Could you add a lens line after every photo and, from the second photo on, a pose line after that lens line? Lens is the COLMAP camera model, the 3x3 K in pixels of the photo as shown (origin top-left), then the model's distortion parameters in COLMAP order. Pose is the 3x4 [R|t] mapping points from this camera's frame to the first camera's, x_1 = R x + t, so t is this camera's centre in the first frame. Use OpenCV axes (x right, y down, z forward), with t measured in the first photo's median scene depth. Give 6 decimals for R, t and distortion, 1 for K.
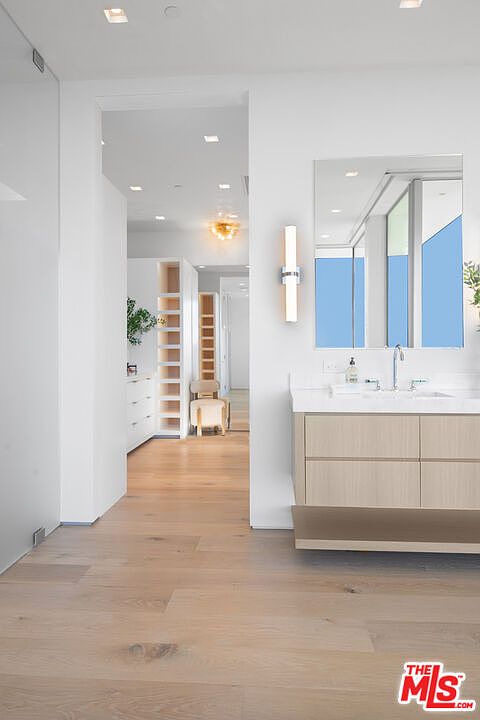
lens RADIAL K [[492.8, 0, 239.8], [0, 492.8, 358.8], [0, 0, 1]] dist [0.010026, -0.016683]
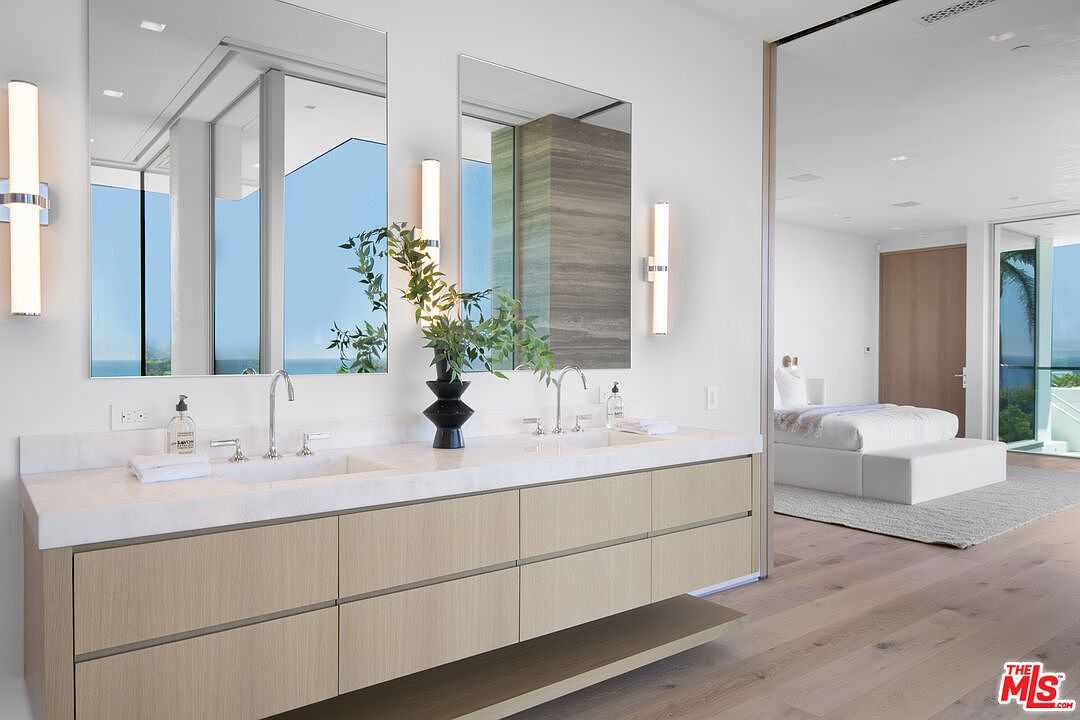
lens RADIAL K [[739.3, 0, 538.8], [0, 739.3, 364.6], [0, 0, 1]] dist [0.010026, -0.016683]
pose [[0.743312, -0.004274, 0.668931, 0.005707], [0.000767, 0.999984, 0.005537, -0.022473], [-0.668944, -0.003603, 0.743304, 0.154630]]
